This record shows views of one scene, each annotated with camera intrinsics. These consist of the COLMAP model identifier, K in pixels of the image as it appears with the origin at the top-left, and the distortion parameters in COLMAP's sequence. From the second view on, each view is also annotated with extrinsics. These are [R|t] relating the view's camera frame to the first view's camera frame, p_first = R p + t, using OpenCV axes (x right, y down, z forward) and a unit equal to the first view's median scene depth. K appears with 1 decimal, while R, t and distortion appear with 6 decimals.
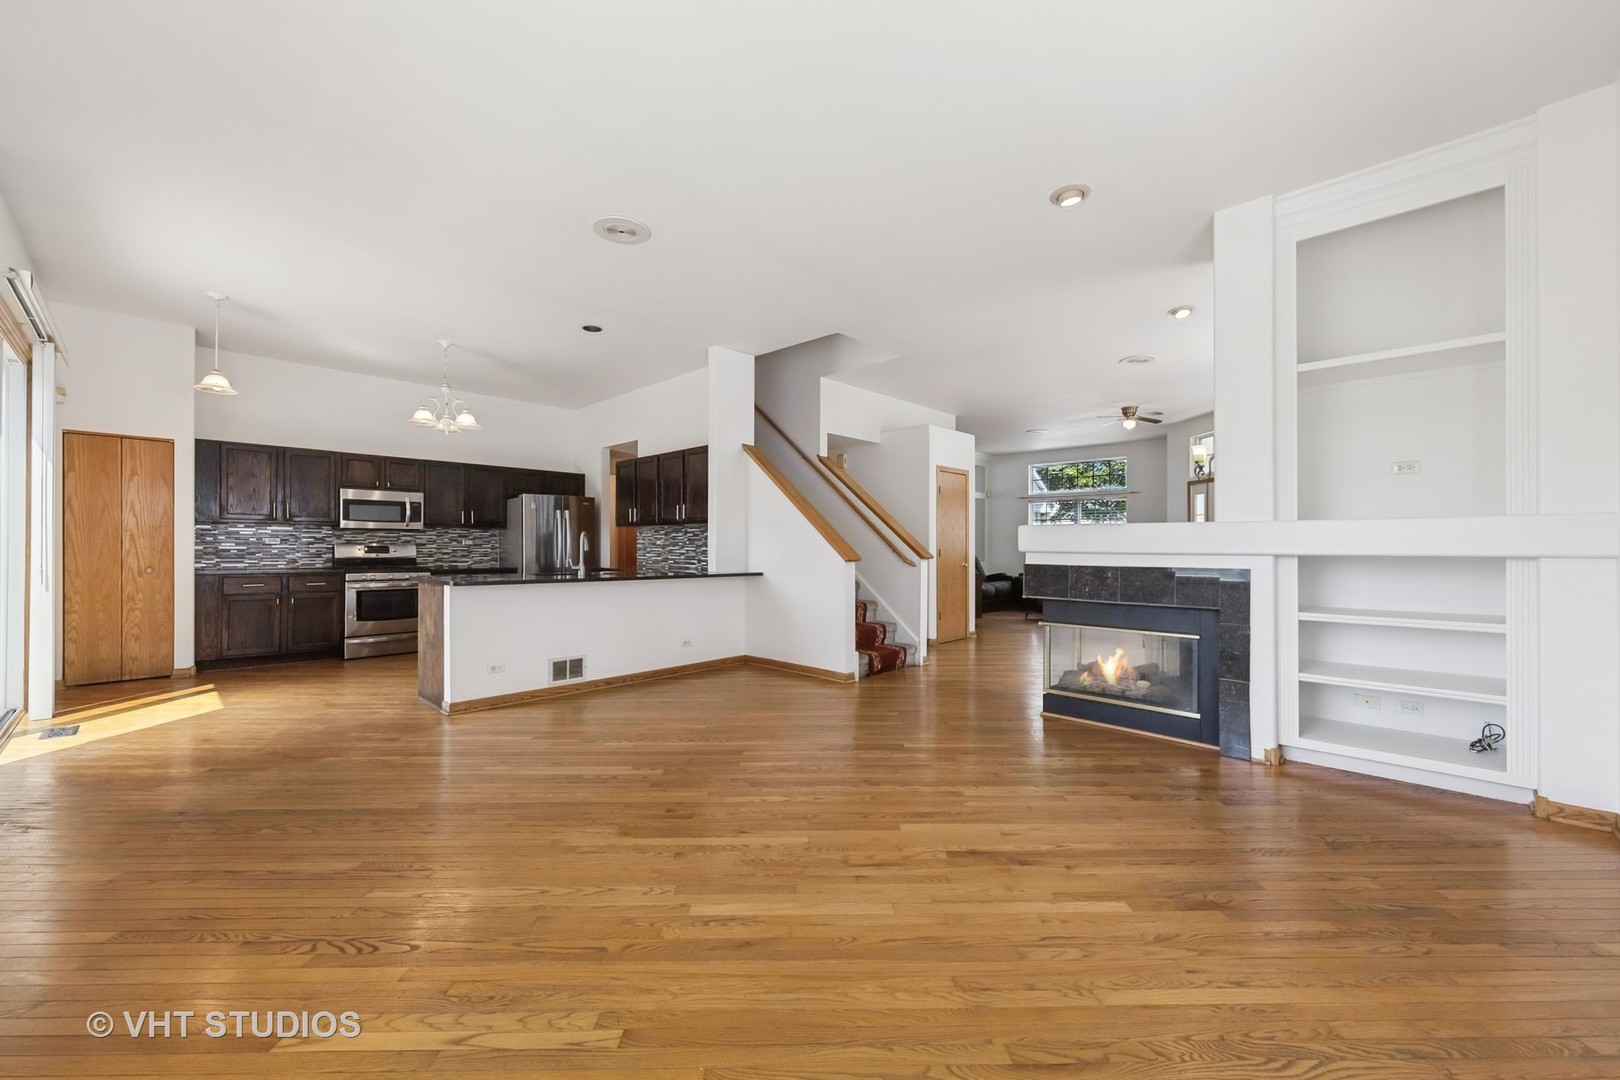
lens RADIAL K [[627.3, 0, 814.9], [0, 627.3, 544.1], [0, 0, 1]] dist [0.001765, 0.000086]
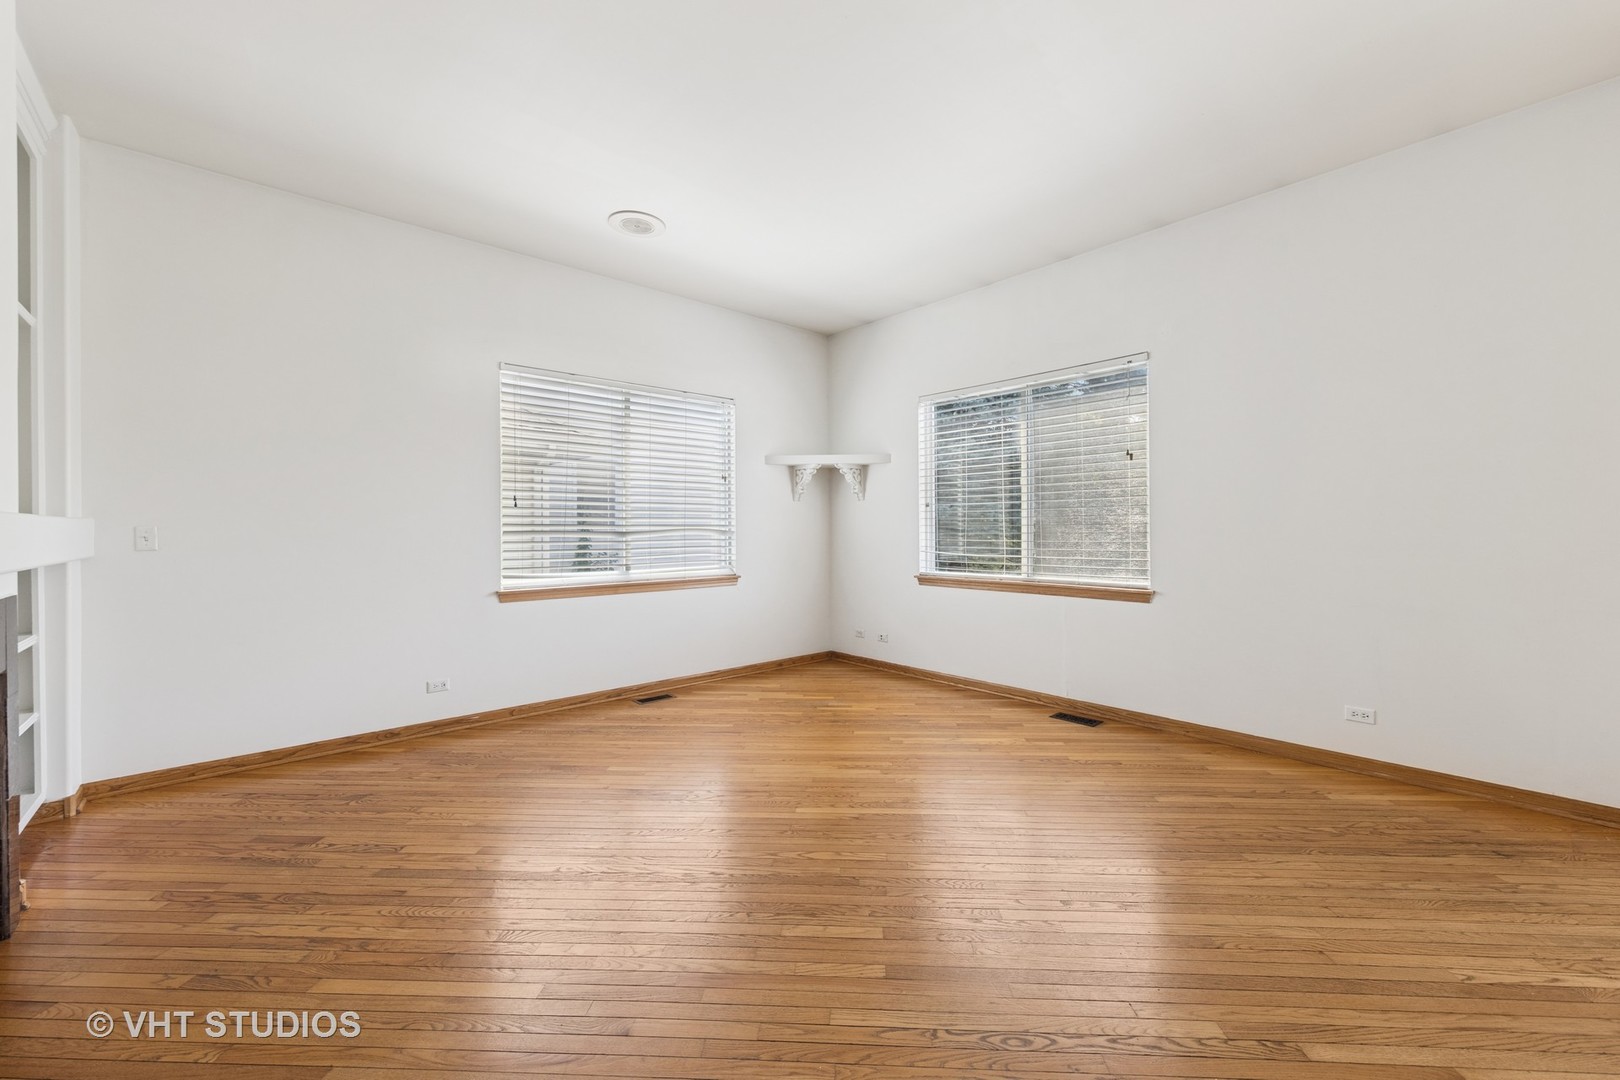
lens RADIAL K [[646.1, 0, 811.5], [0, 646.1, 533.2], [0, 0, 1]] dist [0.000160, -0.000002]
pose [[-0.995975, 0.003198, 0.089577, -0.054471], [0.002883, 0.999989, -0.003648, -0.006072], [-0.089588, -0.003375, -0.995973, 0.821588]]
